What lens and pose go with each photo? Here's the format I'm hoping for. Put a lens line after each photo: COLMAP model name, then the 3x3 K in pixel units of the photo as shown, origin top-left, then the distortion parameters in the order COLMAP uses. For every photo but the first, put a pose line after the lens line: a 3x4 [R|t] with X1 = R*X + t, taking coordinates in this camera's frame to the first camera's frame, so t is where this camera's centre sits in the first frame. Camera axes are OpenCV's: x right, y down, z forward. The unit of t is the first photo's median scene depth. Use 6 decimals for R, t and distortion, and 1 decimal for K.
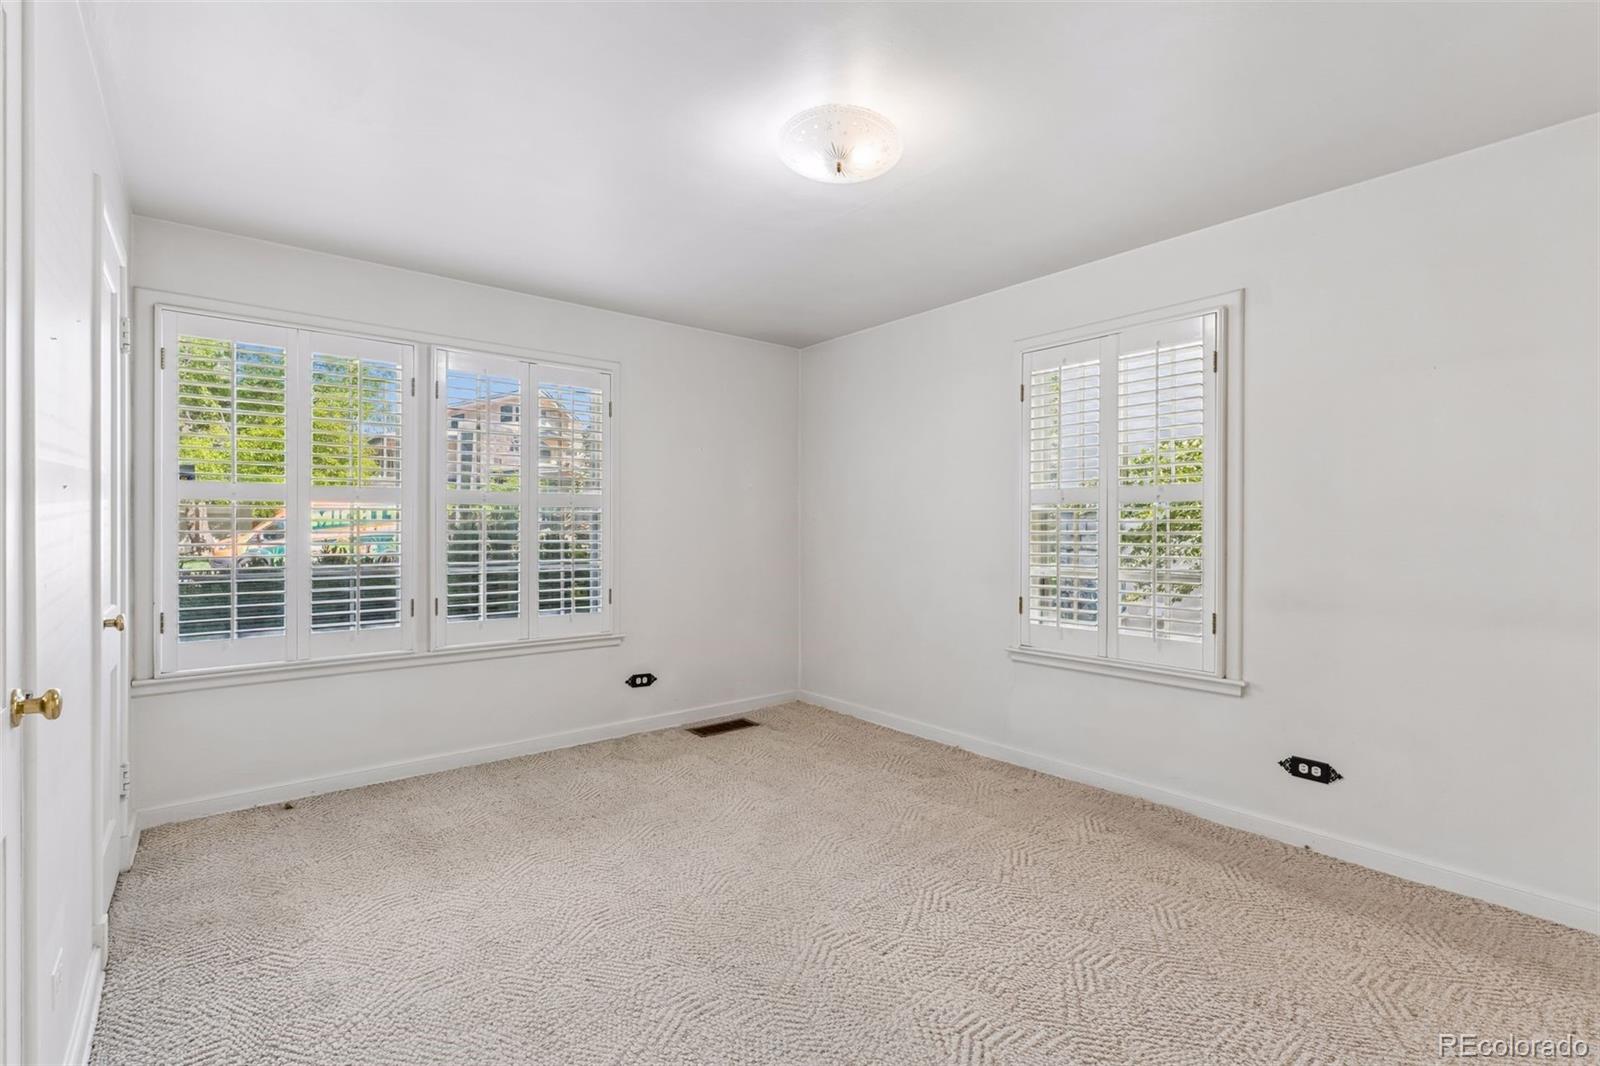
lens RADIAL K [[734.9, 0, 798.9], [0, 734.9, 534.4], [0, 0, 1]] dist [0.001218, 0.000105]
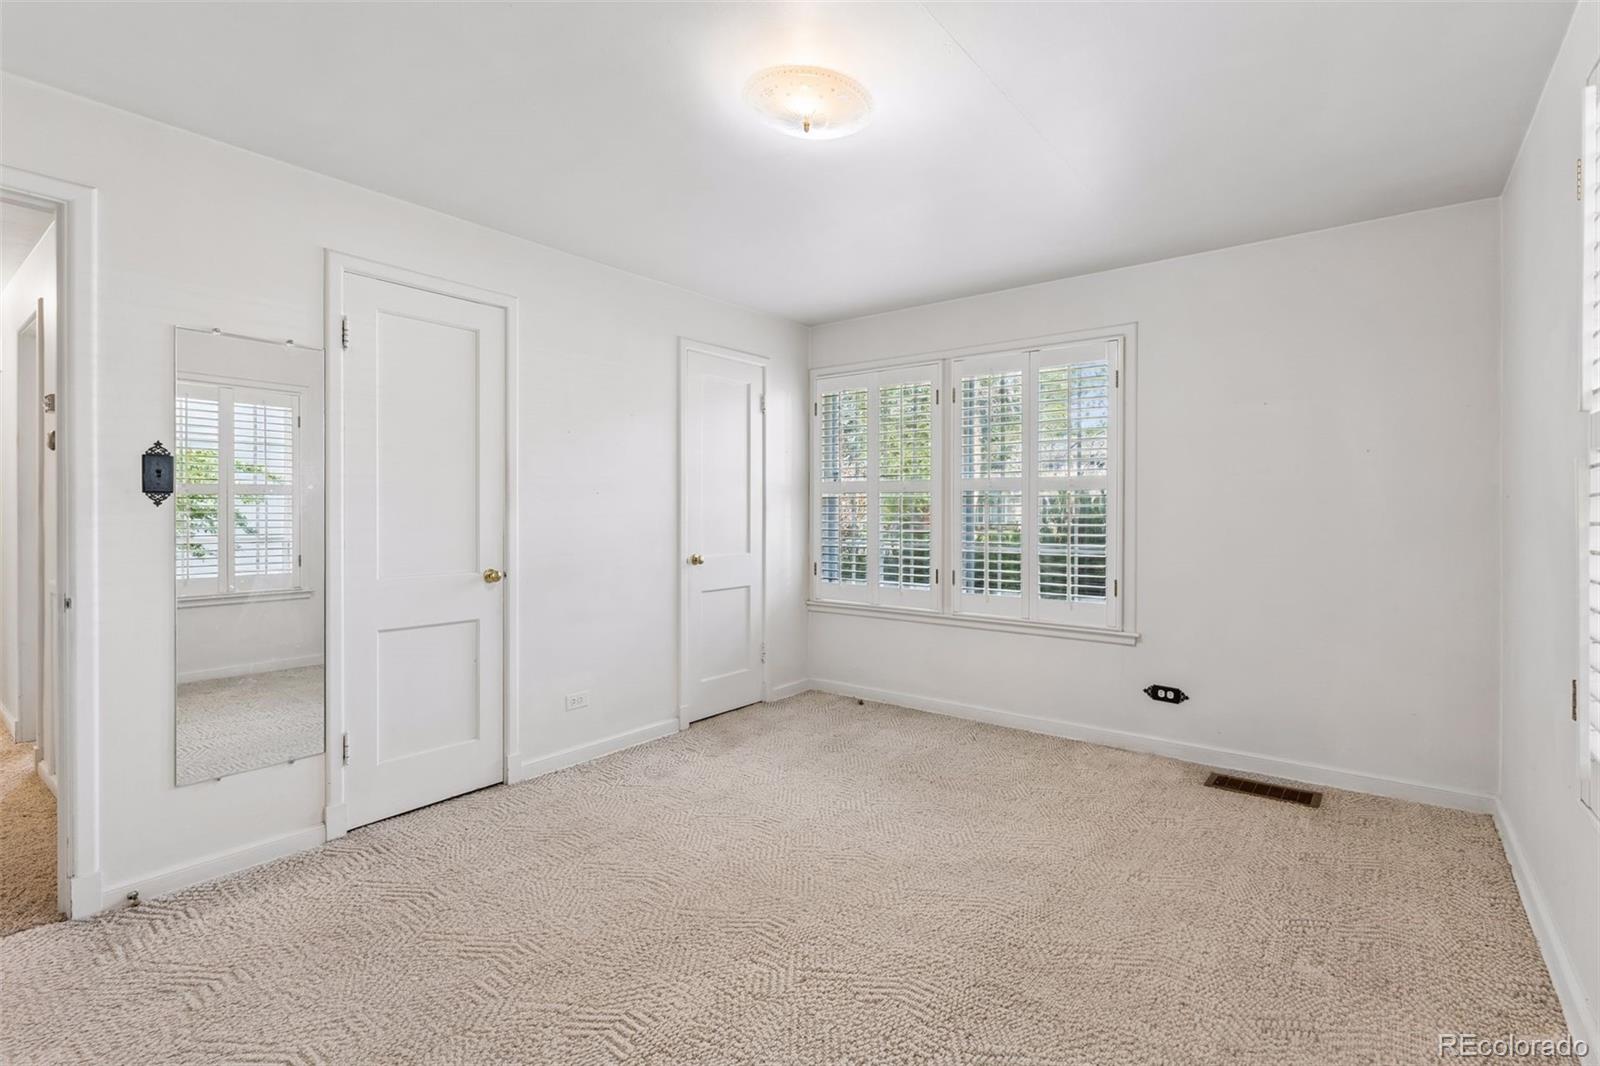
lens RADIAL K [[734.9, 0, 809.0], [0, 734.9, 520.8], [0, 0, 1]] dist [0.001218, 0.000105]
pose [[0.230102, 0.011863, -0.973094, 0.660316], [-0.012315, 0.999881, 0.009277, -0.001793], [0.973089, 0.009849, 0.230220, 0.537461]]
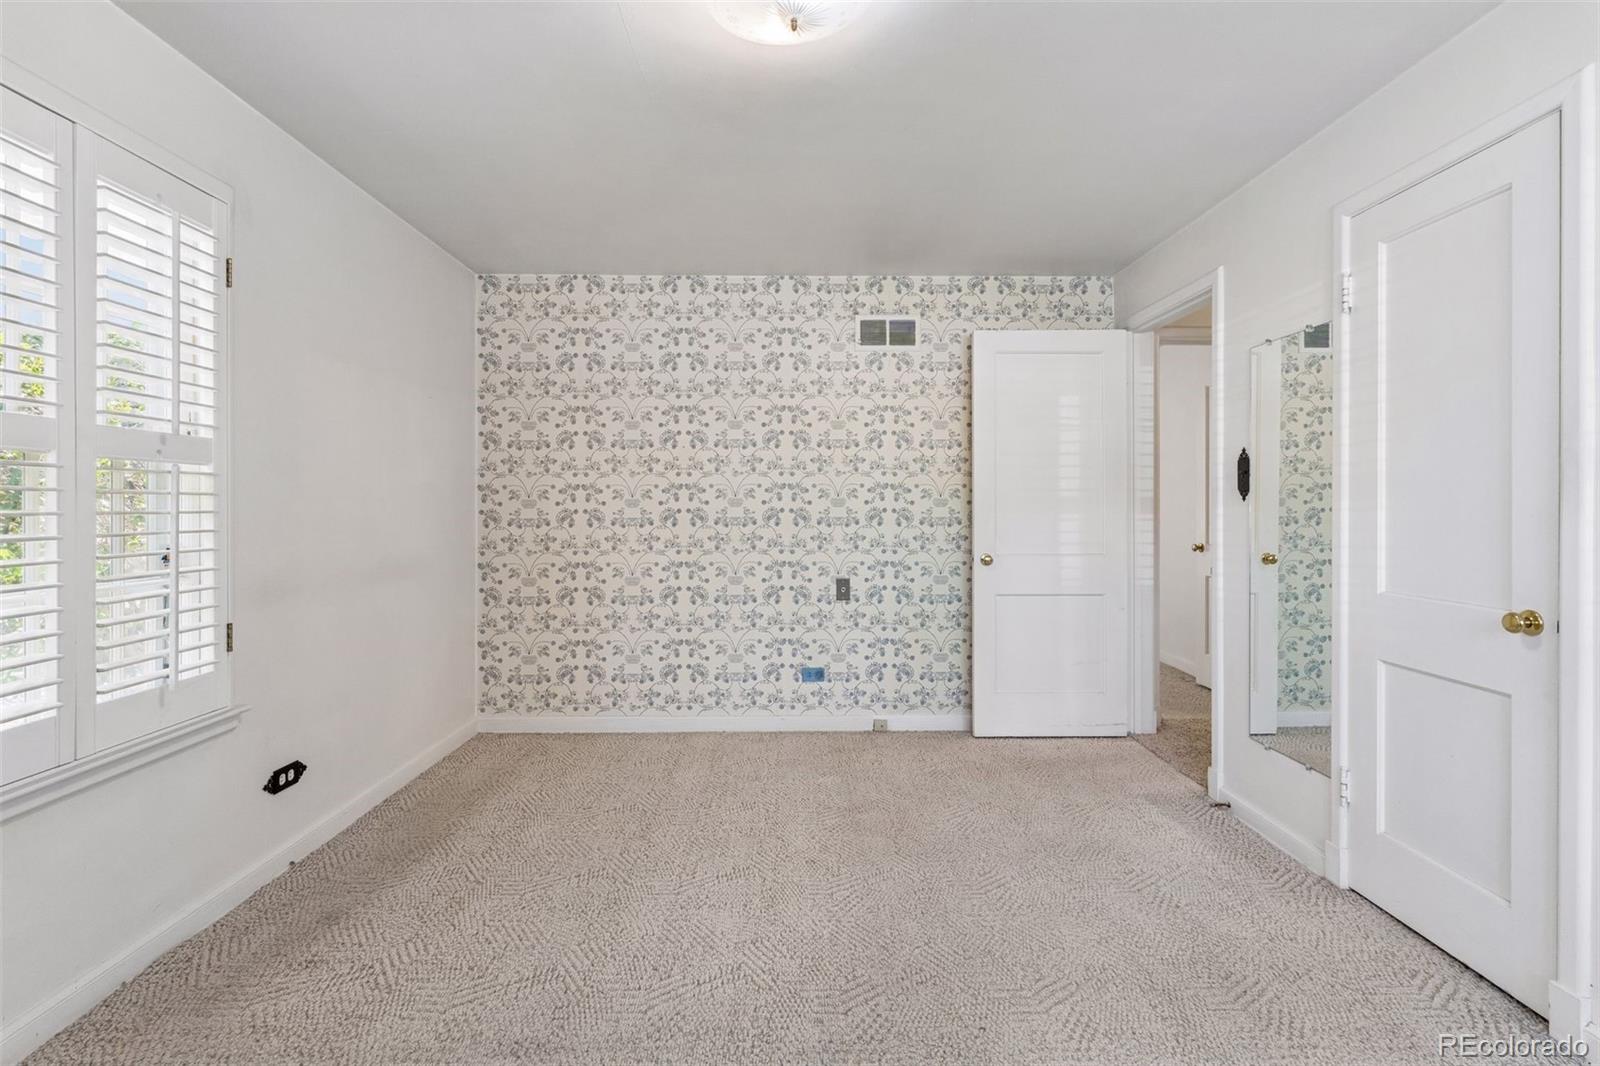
lens RADIAL K [[734.9, 0, 802.8], [0, 734.9, 519.5], [0, 0, 1]] dist [0.001218, 0.000105]
pose [[-0.791222, -0.006540, 0.611494, -0.277170], [0.008421, 0.999731, 0.021588, -0.003148], [-0.611471, 0.022230, -0.790954, 1.080255]]
